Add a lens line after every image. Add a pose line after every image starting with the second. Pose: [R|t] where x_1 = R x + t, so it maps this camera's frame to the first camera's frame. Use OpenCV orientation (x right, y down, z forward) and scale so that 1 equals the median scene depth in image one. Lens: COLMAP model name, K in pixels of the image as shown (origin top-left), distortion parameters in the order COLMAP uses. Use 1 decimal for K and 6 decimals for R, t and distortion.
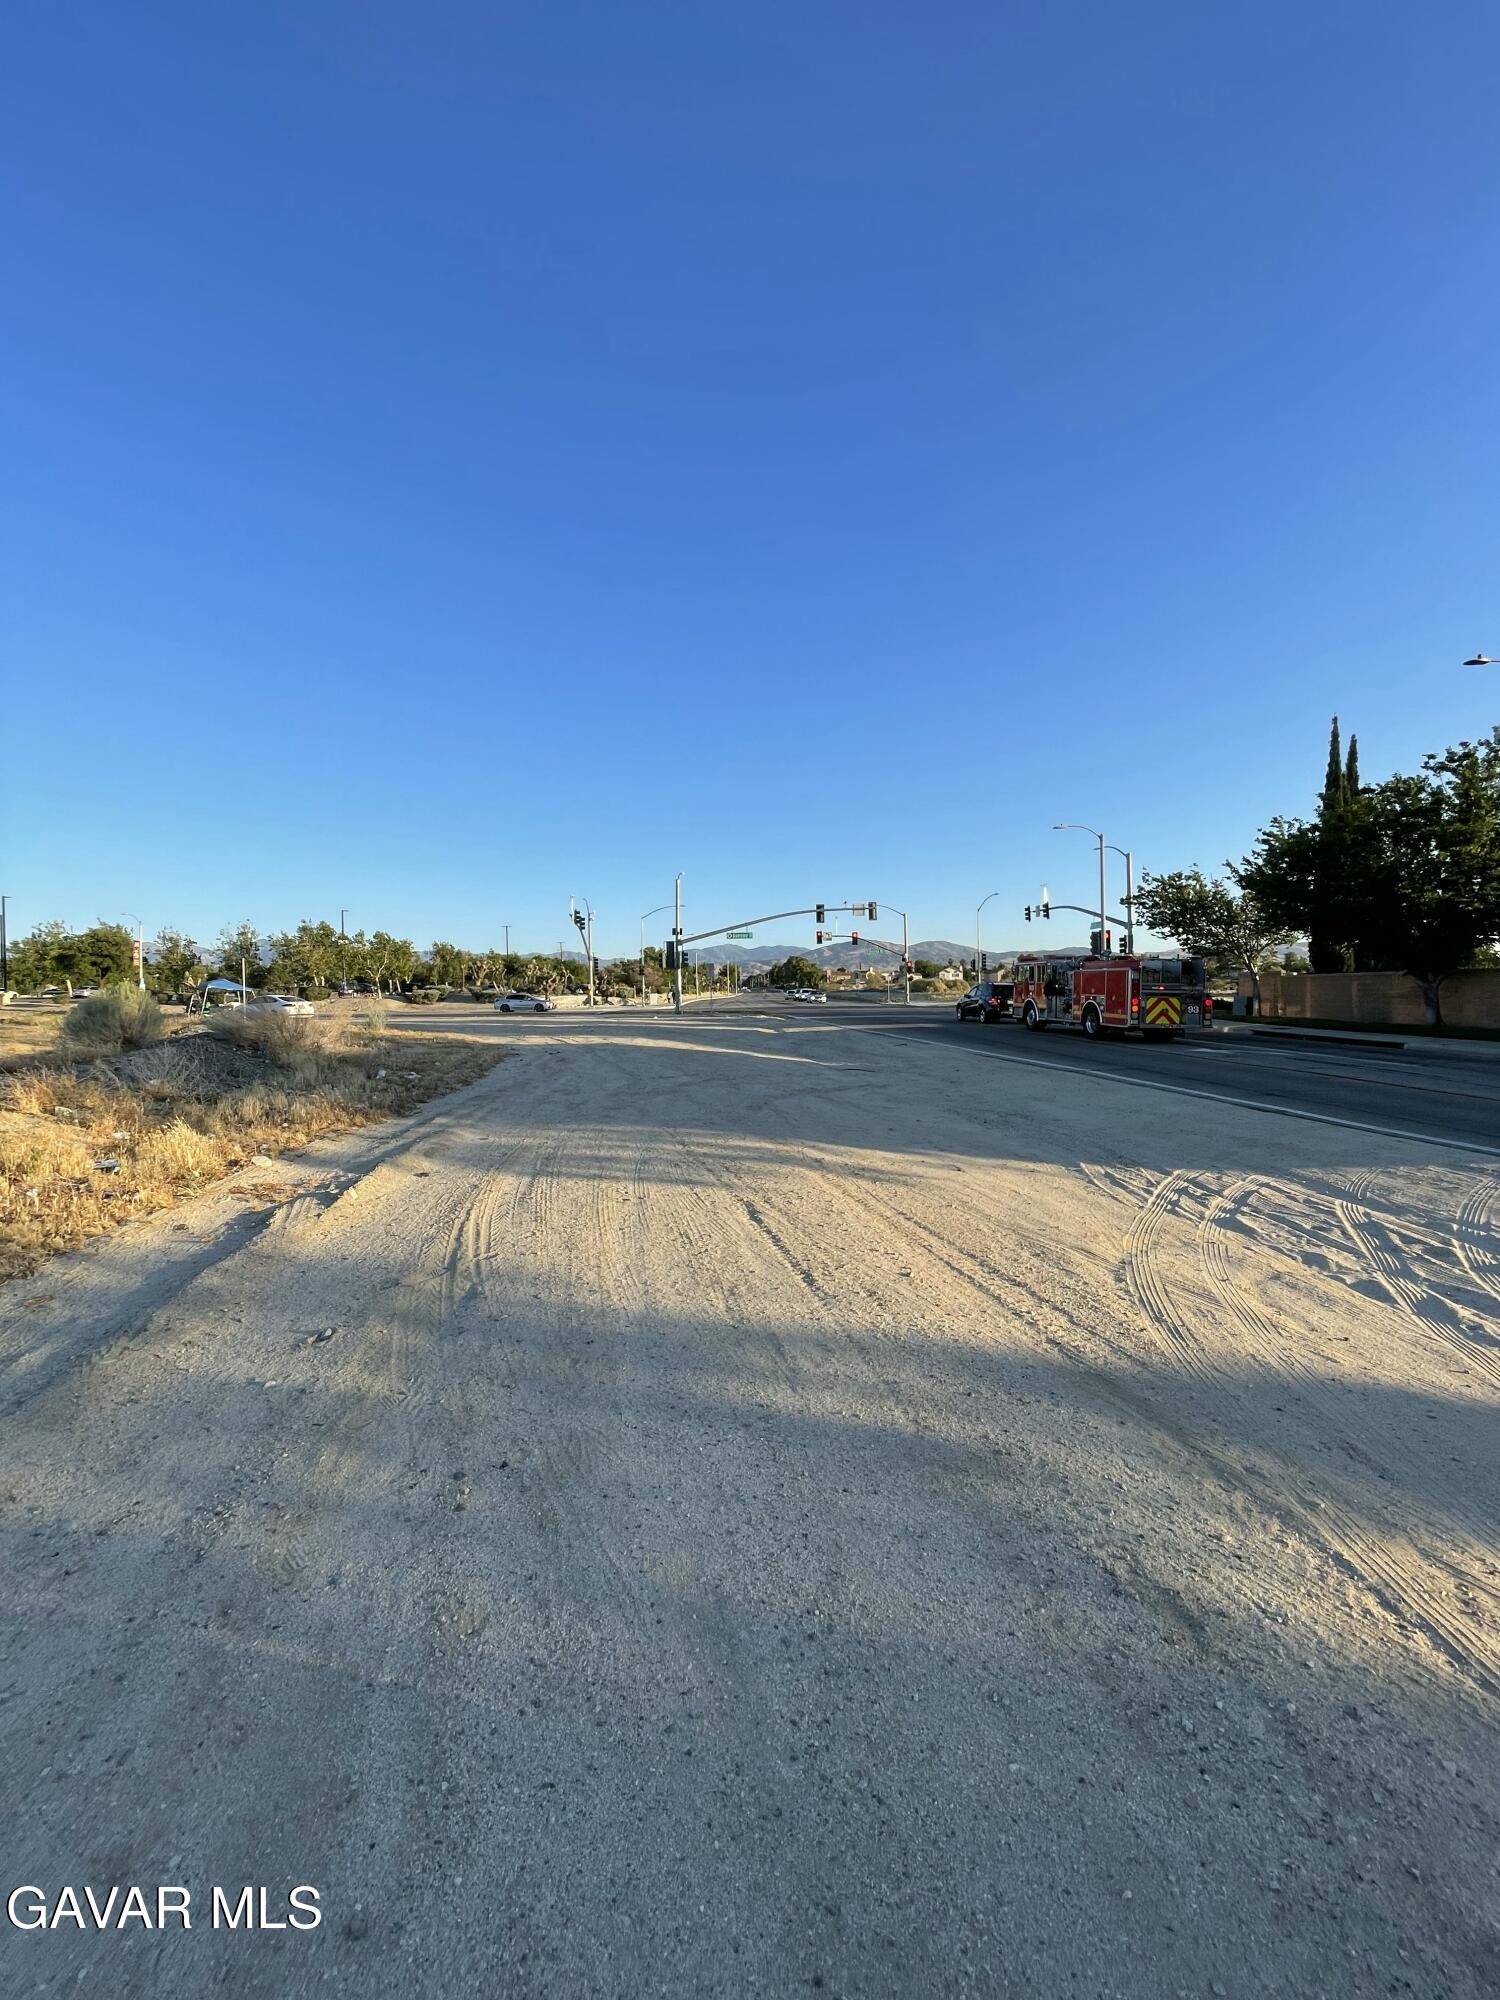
lens RADIAL K [[809.6, 0, 751.2], [0, 809.6, 998.4], [0, 0, 1]] dist [-0.000295, -0.000836]
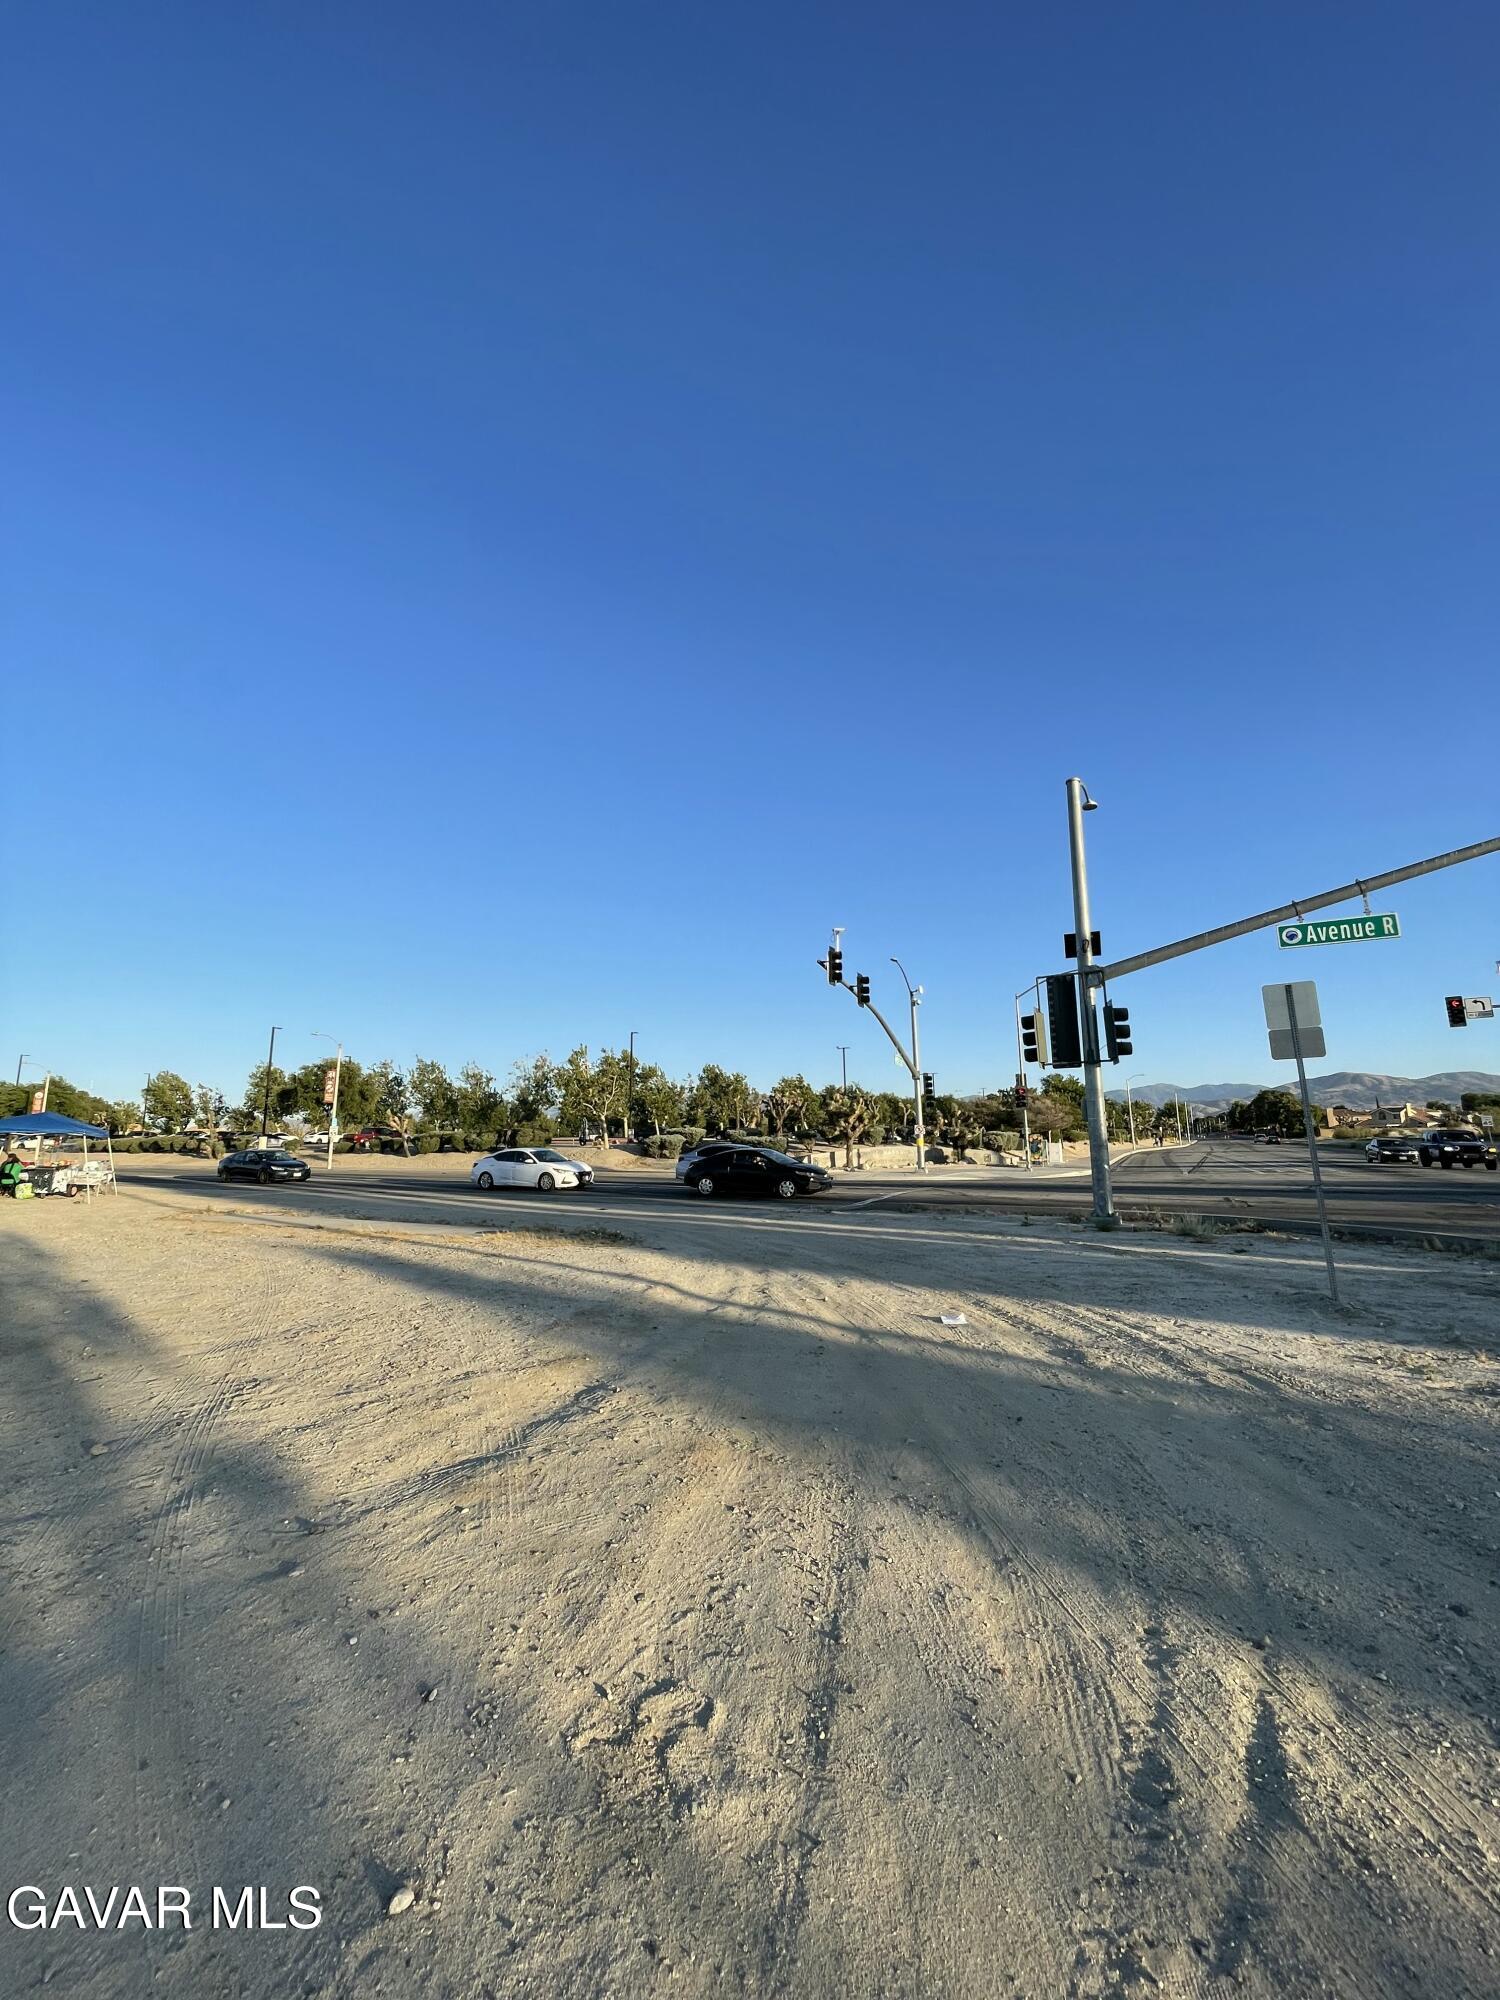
lens RADIAL K [[809.6, 0, 751.2], [0, 809.6, 998.4], [0, 0, 1]] dist [-0.000295, -0.000836]
pose [[0.880665, -0.075764, -0.467642, -0.038229], [-0.008189, 0.984547, -0.174930, -0.005192], [0.473669, 0.157884, 0.866435, 0.432738]]
